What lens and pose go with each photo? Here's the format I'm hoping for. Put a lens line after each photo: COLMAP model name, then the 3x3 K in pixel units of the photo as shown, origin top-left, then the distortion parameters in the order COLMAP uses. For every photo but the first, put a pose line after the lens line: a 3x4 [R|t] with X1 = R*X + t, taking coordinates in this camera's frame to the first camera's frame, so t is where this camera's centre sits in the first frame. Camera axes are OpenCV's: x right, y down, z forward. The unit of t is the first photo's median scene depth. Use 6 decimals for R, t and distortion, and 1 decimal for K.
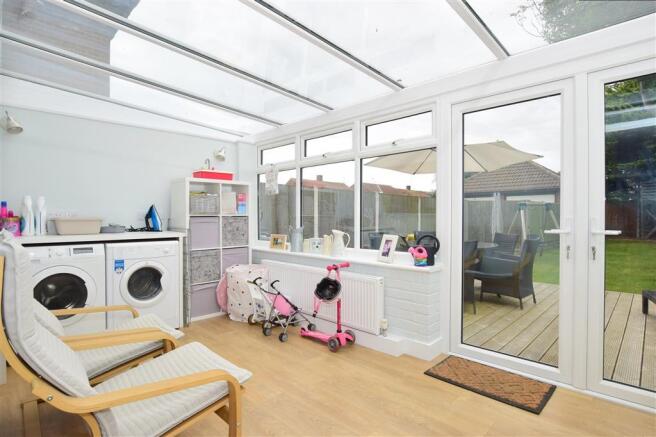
lens RADIAL K [[340.5, 0, 328.1], [0, 340.5, 221.1], [0, 0, 1]] dist [-0.006364, -0.000633]
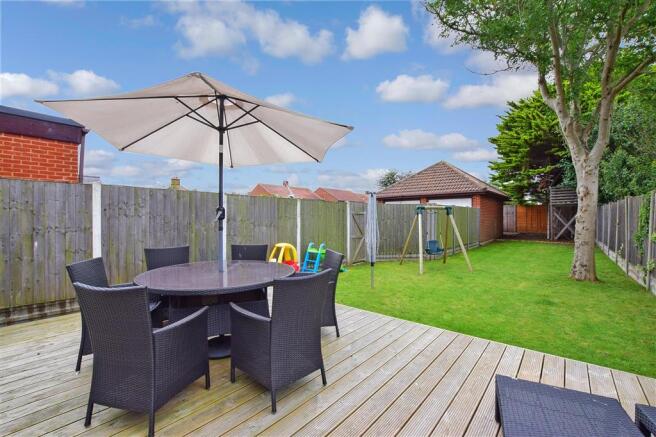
lens RADIAL K [[284.2, 0, 326.6], [0, 284.2, 218.9], [0, 0, 1]] dist [0.000340, 0.000008]
pose [[0.998087, 0.001849, 0.061804, 0.266572], [-0.001474, 0.999980, -0.006112, -0.014564], [-0.061814, 0.006009, 0.998070, 0.240988]]
